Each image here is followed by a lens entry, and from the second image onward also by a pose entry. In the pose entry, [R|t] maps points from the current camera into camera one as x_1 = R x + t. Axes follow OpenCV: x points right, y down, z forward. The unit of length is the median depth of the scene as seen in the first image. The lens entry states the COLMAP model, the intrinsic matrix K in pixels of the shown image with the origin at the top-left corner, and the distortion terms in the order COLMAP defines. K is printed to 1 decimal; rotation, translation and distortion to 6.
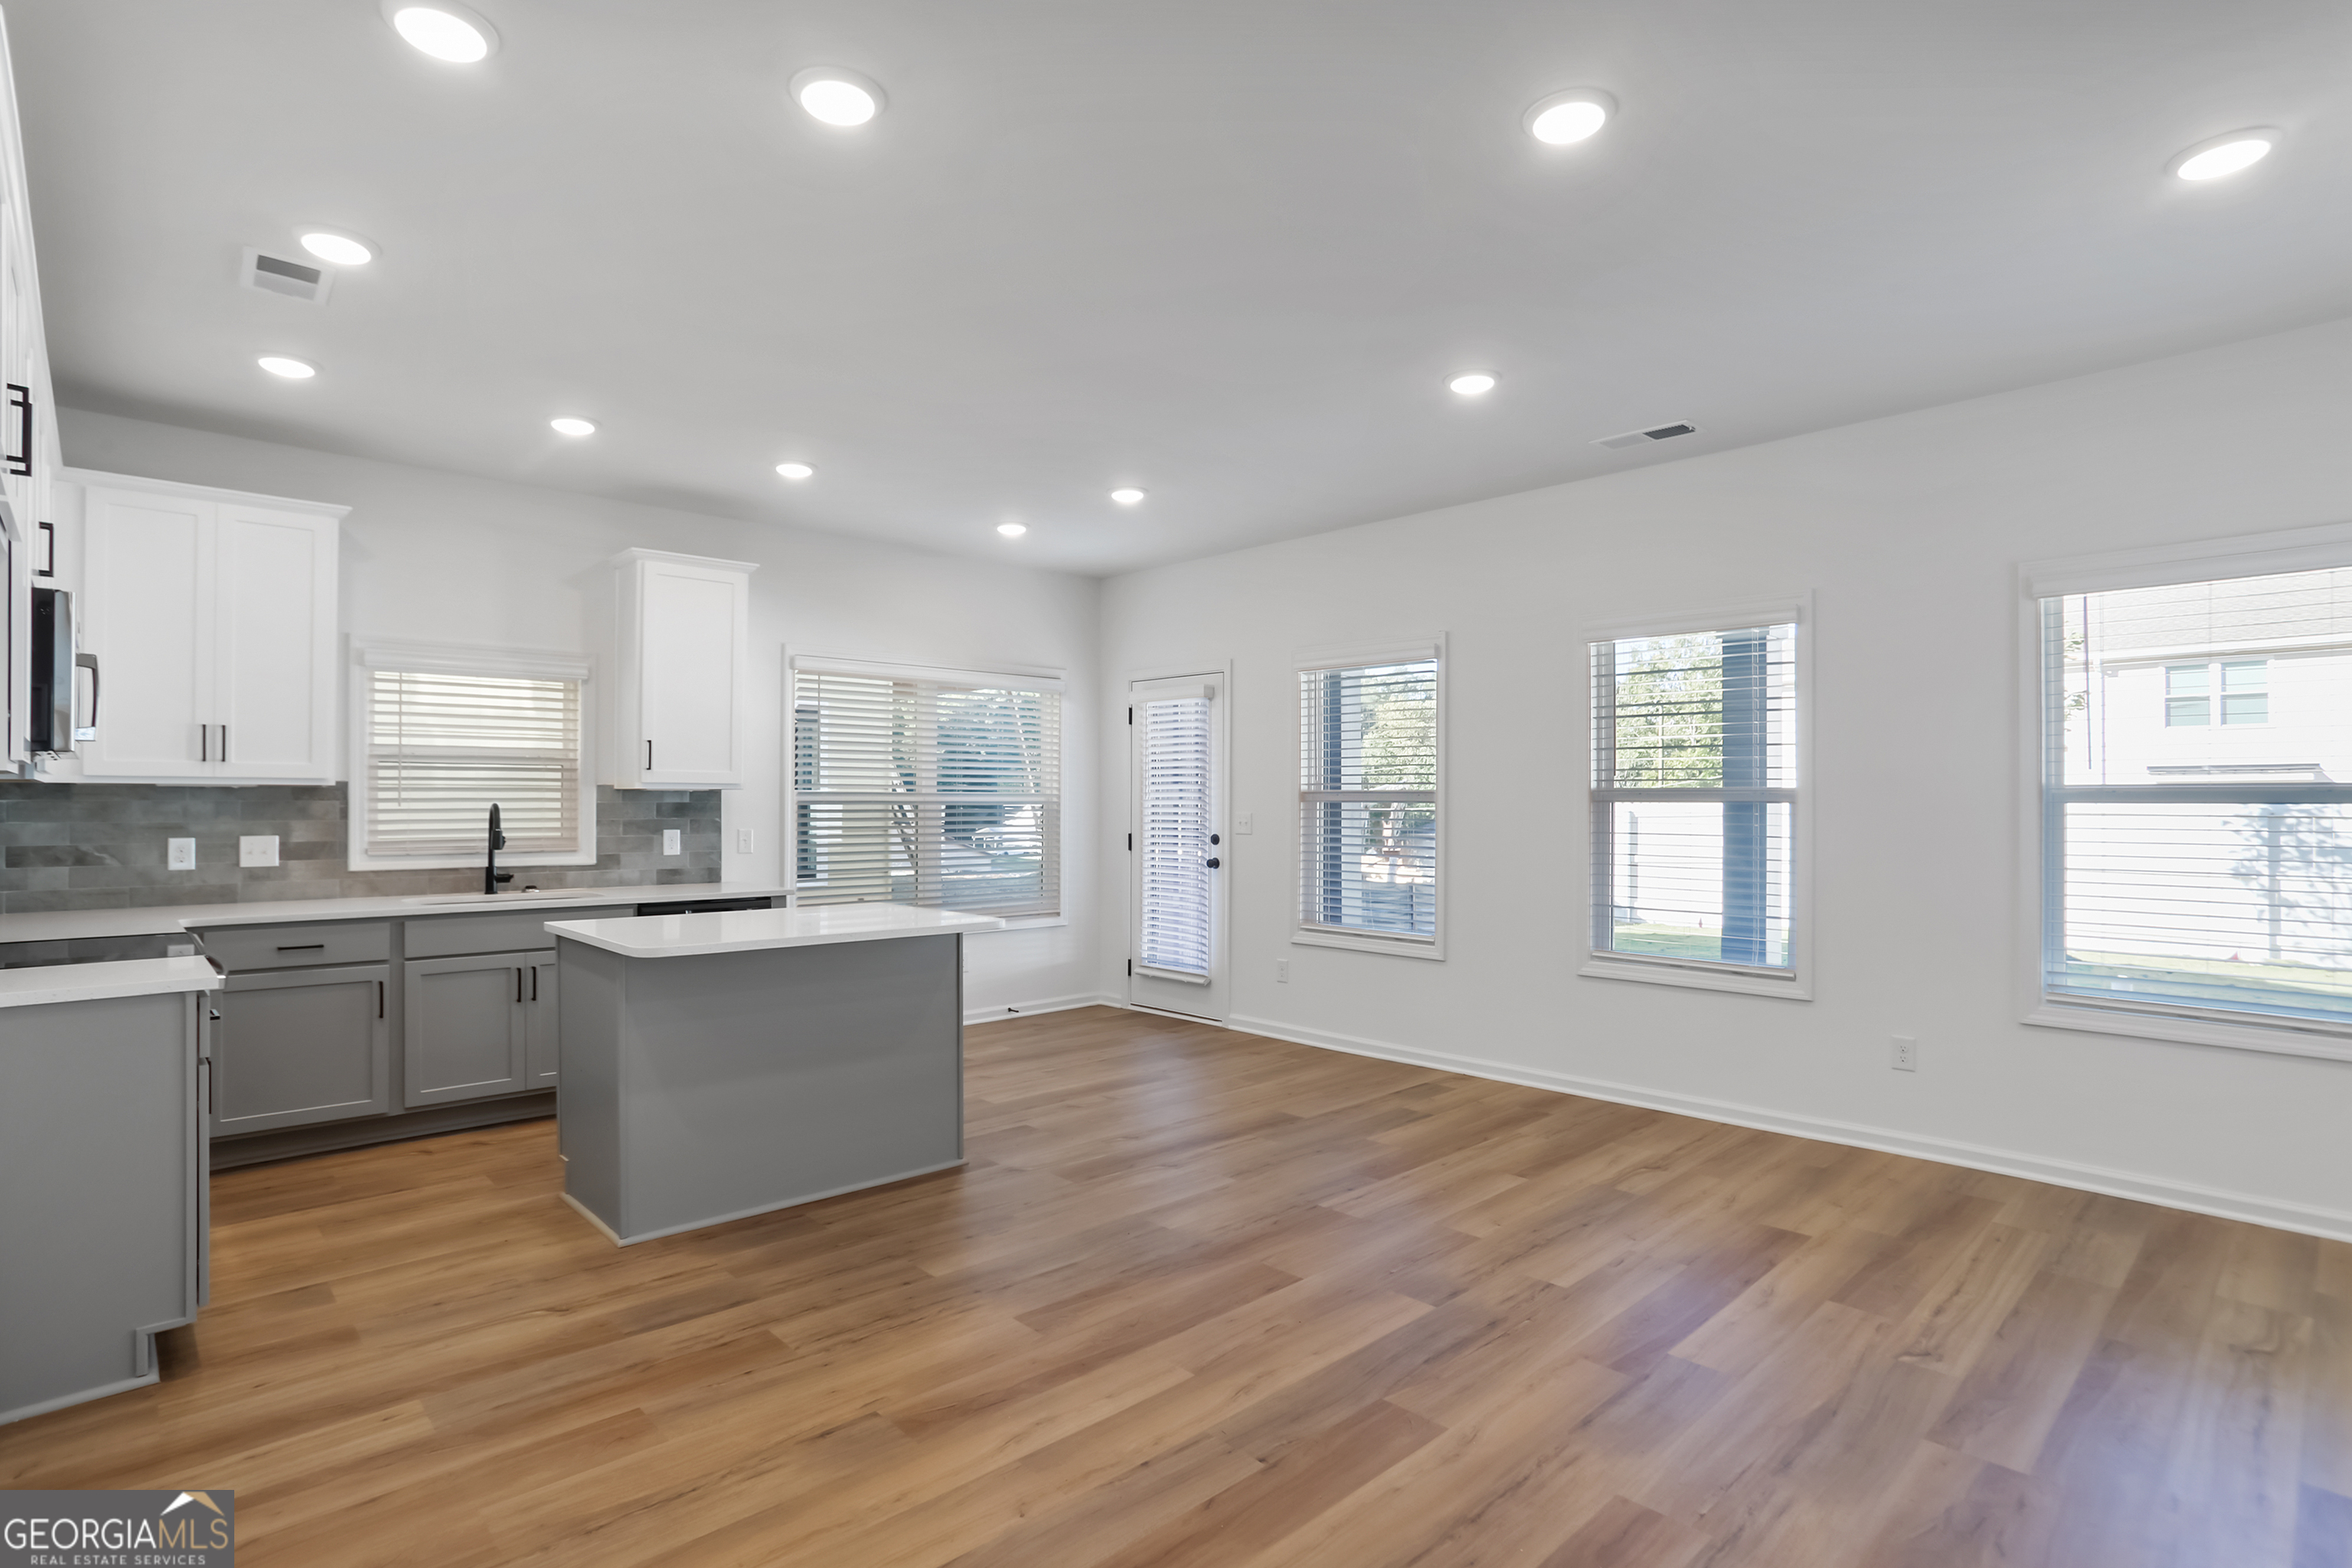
lens RADIAL K [[1176.7, 0, 1161.4], [0, 1176.7, 784.8], [0, 0, 1]] dist [-0.042503, 0.015517]
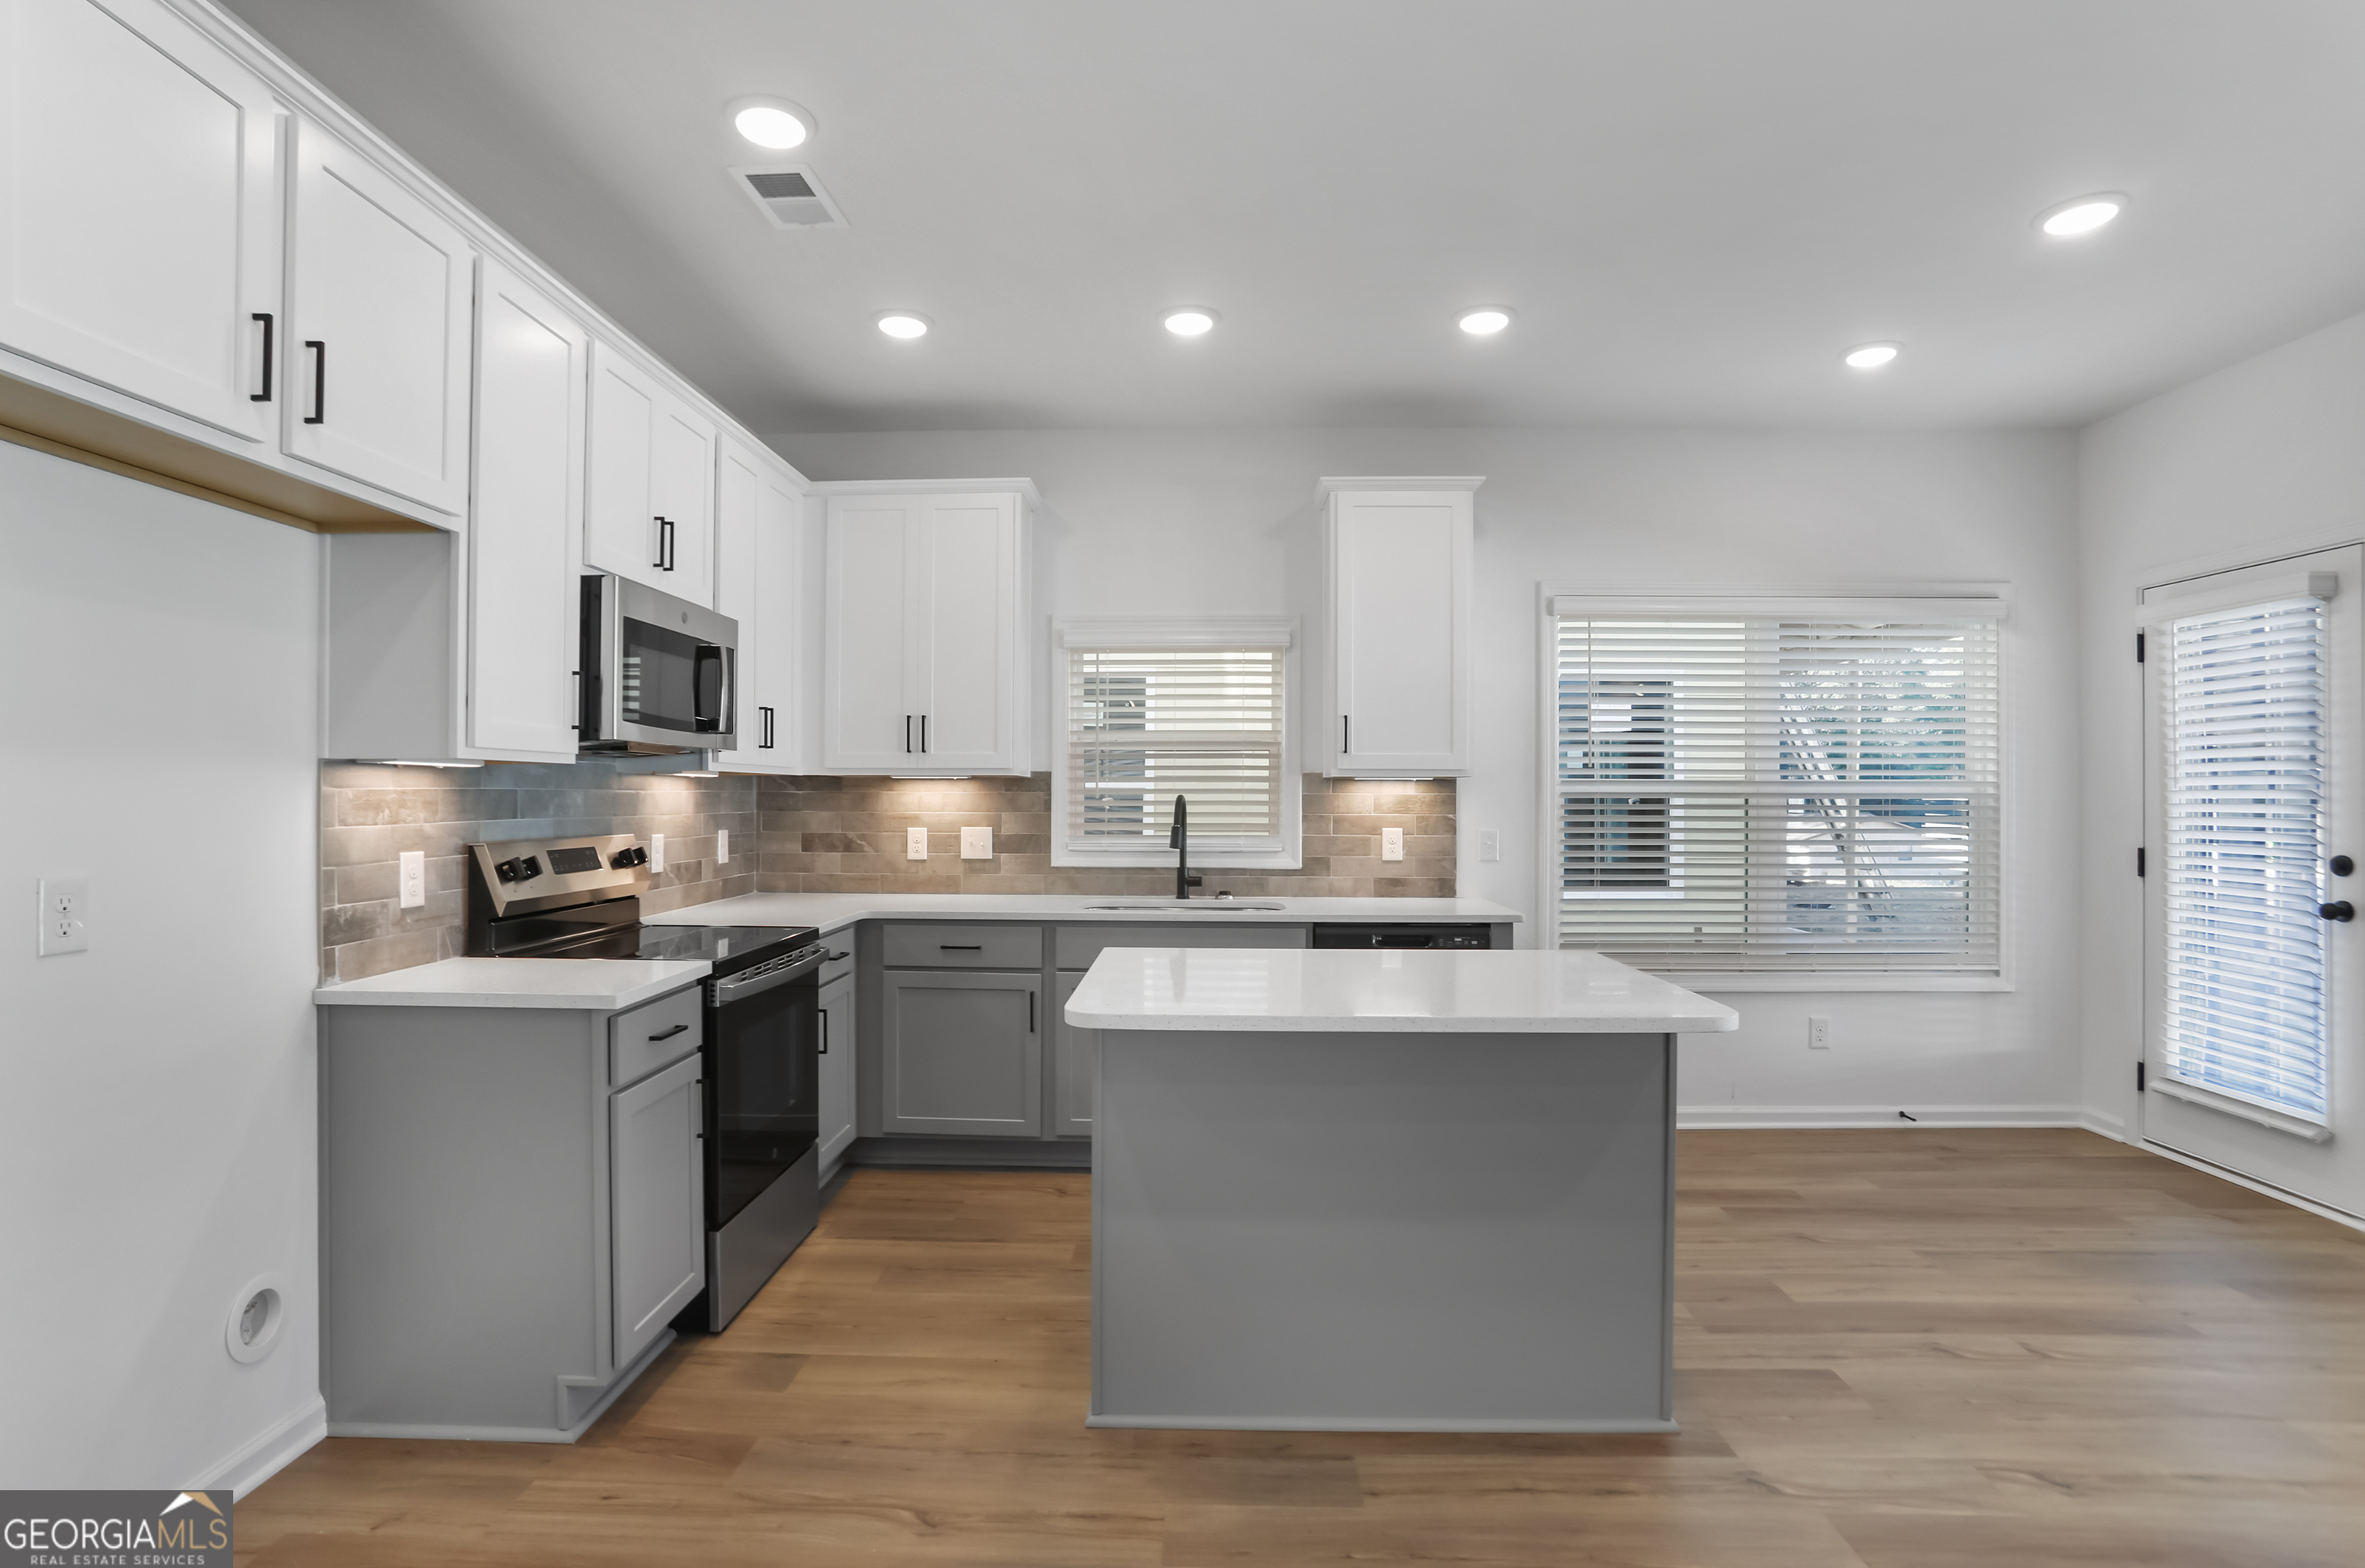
lens RADIAL K [[1183.1, 0, 1167.1], [0, 1183.1, 783.0], [0, 0, 1]] dist [-0.042503, 0.015517]
pose [[0.711890, -0.005741, -0.702267, 0.053245], [0.007829, 0.999969, -0.000238, 0.008368], [0.702247, -0.005329, 0.711913, 0.429672]]
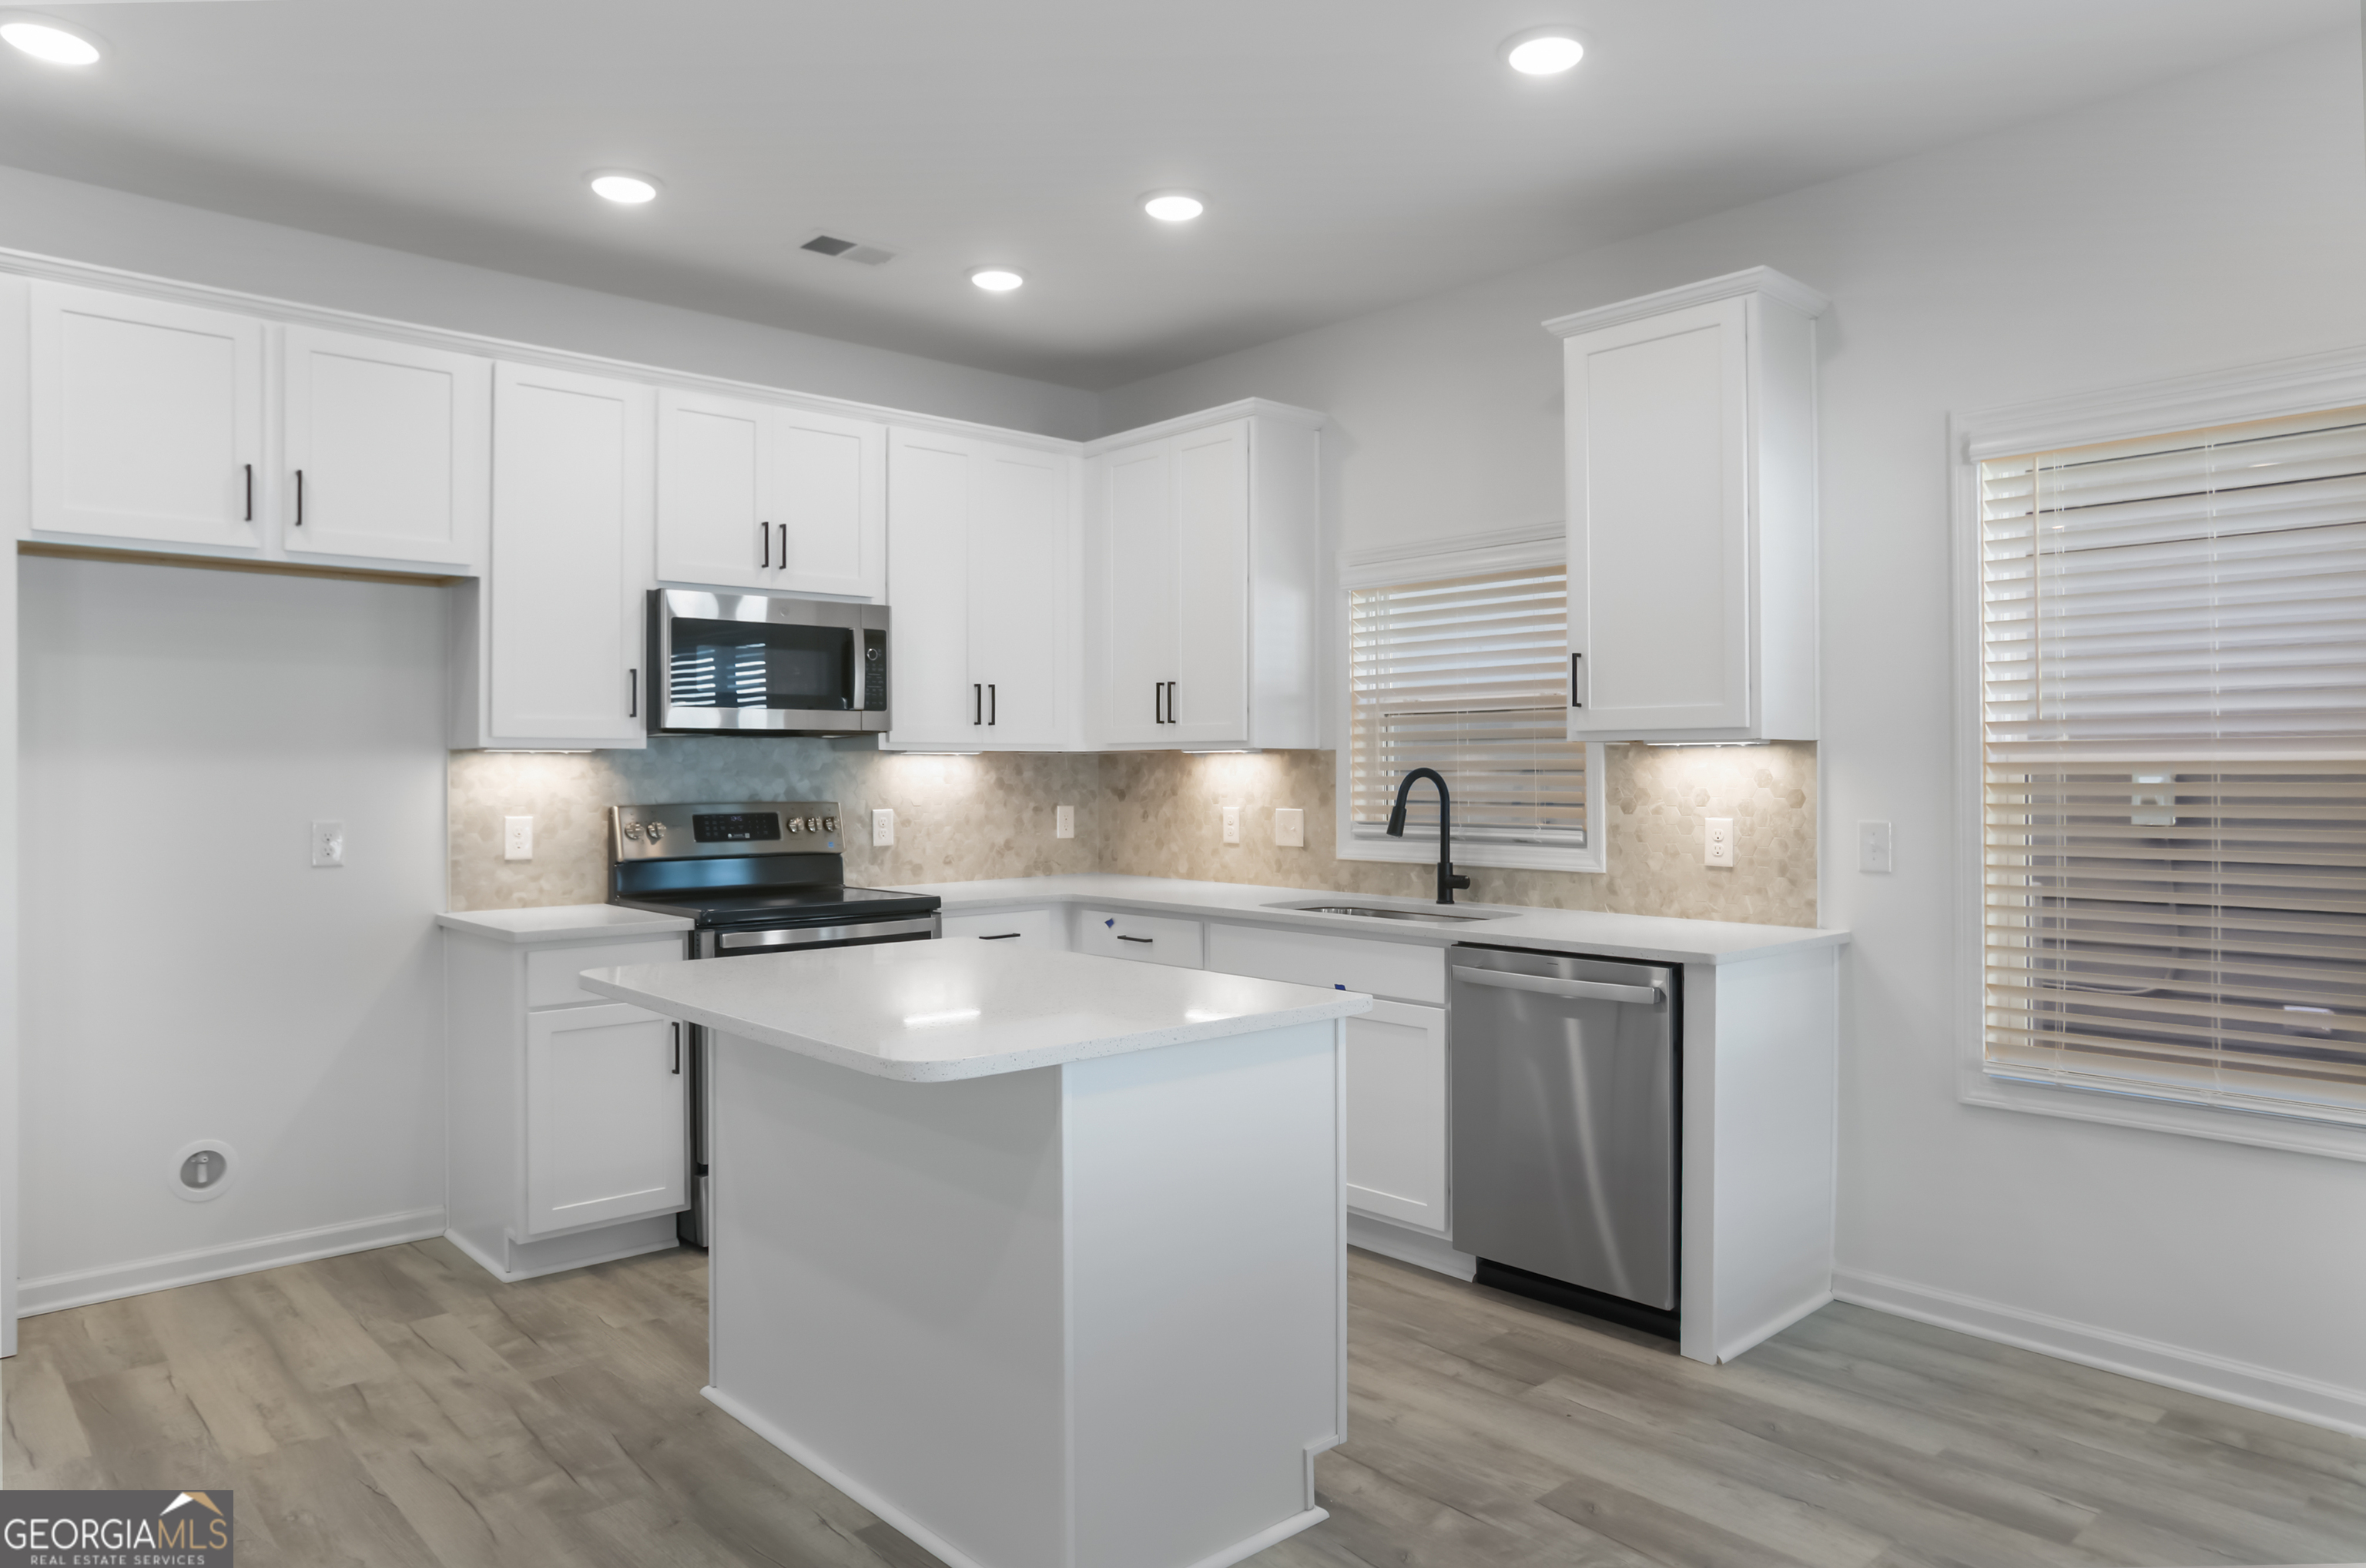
lens RADIAL K [[1515.0, 0, 1185.9], [0, 1515.0, 764.8], [0, 0, 1]] dist [-0.005820, -0.005777]
pose [[-0.012519, -0.002577, -0.999918, 0.371379], [0.017040, 0.999851, -0.002790, 0.015554], [0.999776, -0.017073, -0.012473, 1.041196]]
